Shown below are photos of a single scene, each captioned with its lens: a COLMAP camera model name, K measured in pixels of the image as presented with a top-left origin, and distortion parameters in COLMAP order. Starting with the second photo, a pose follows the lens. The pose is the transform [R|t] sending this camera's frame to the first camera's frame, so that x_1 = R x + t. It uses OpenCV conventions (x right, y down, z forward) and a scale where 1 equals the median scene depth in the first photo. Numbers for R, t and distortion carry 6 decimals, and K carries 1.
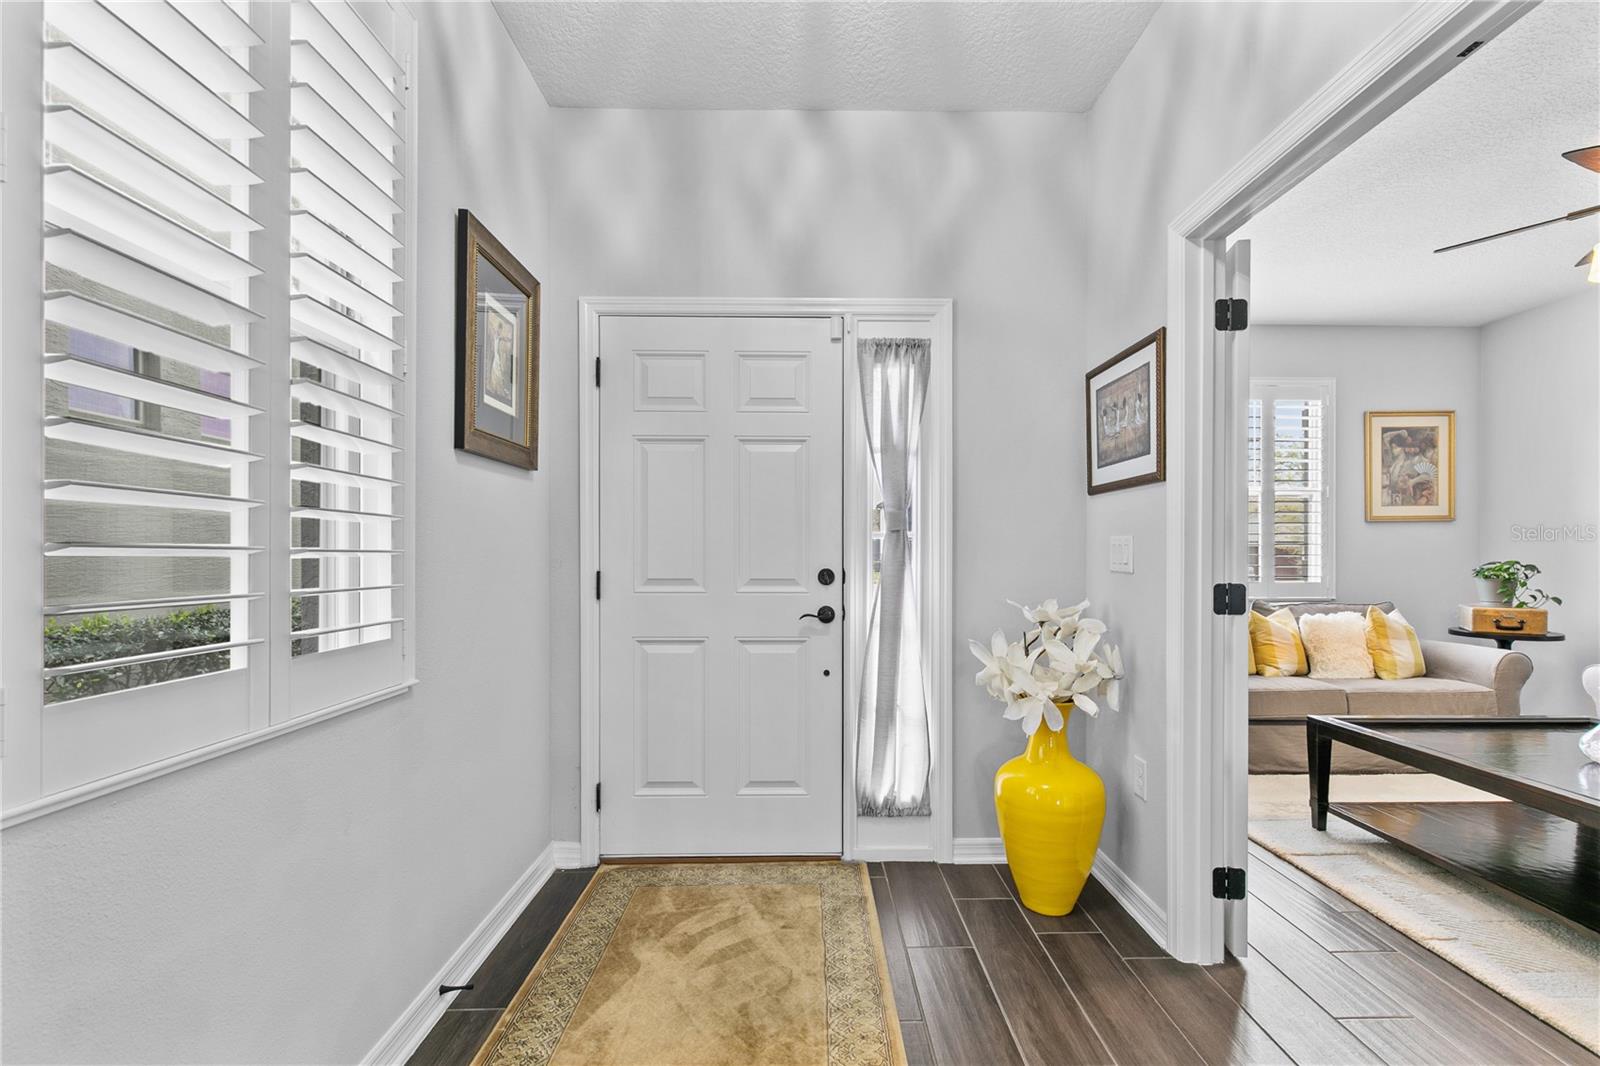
lens RADIAL K [[722.7, 0, 817.3], [0, 722.7, 553.7], [0, 0, 1]] dist [0.000131, 0.000121]
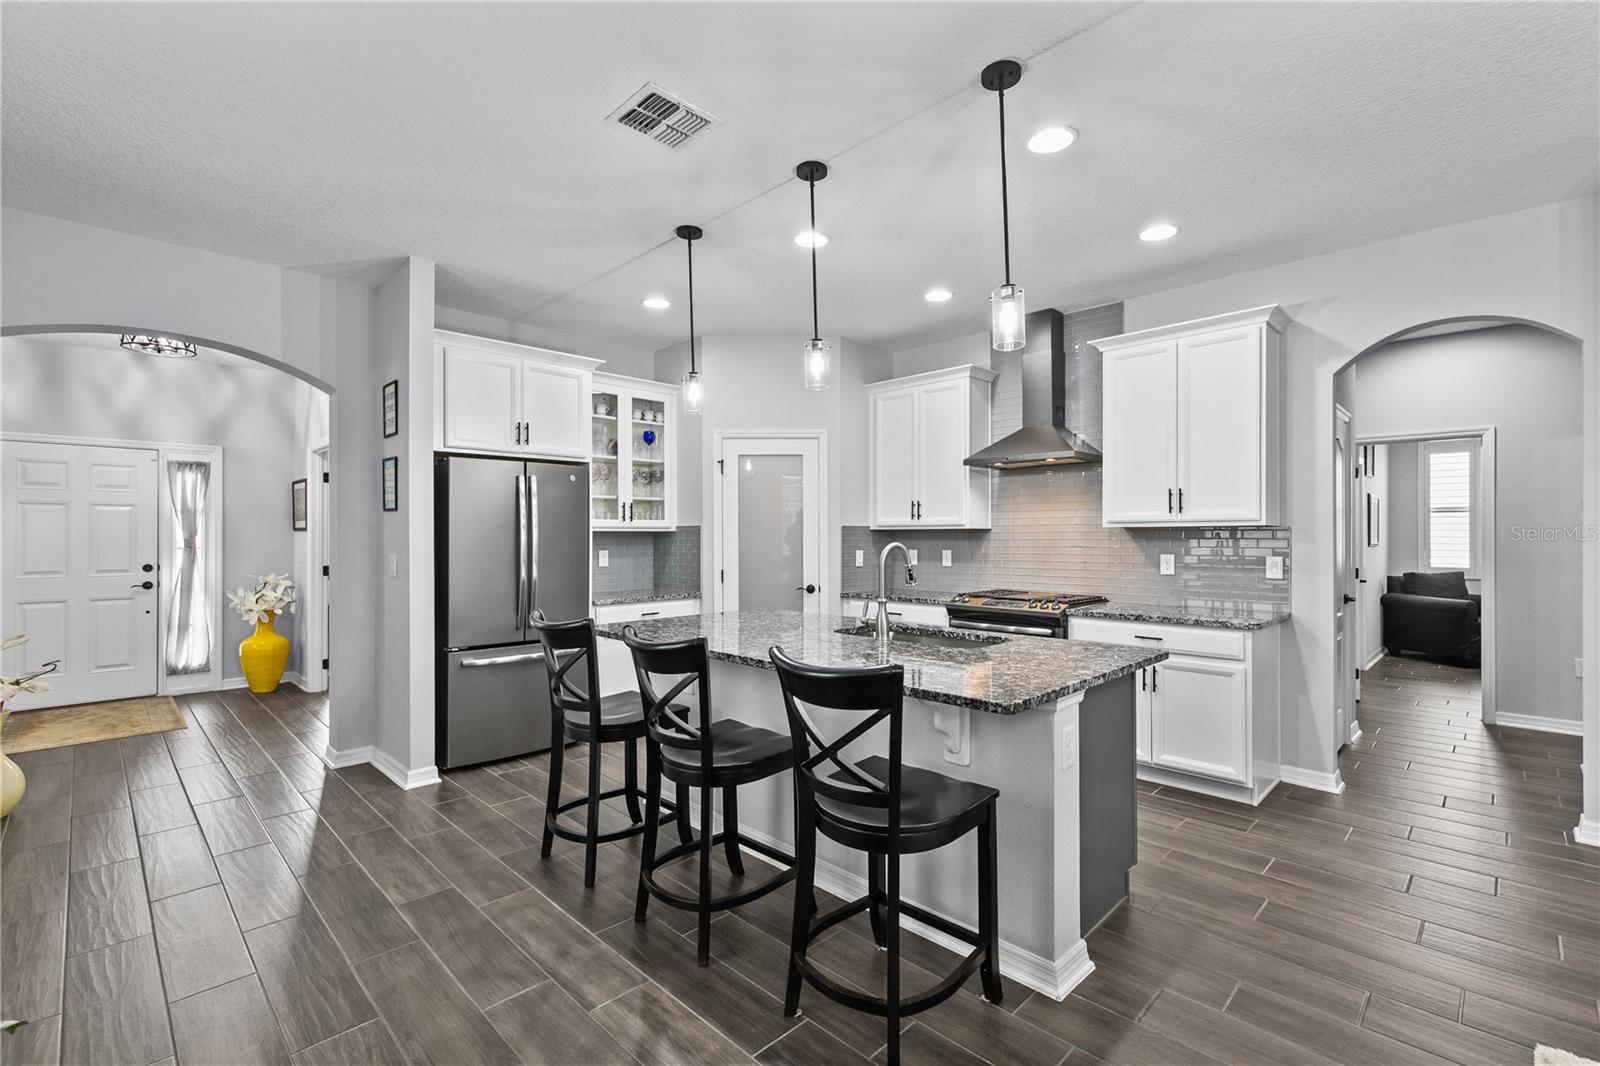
lens RADIAL K [[709.2, 0, 806.2], [0, 709.2, 529.9], [0, 0, 1]] dist [0.002271, 0.000476]
pose [[0.716359, 0.001733, 0.697730, -0.061356], [0.004463, 0.999965, -0.007065, -0.060044], [-0.697718, 0.008175, 0.716326, -1.944093]]
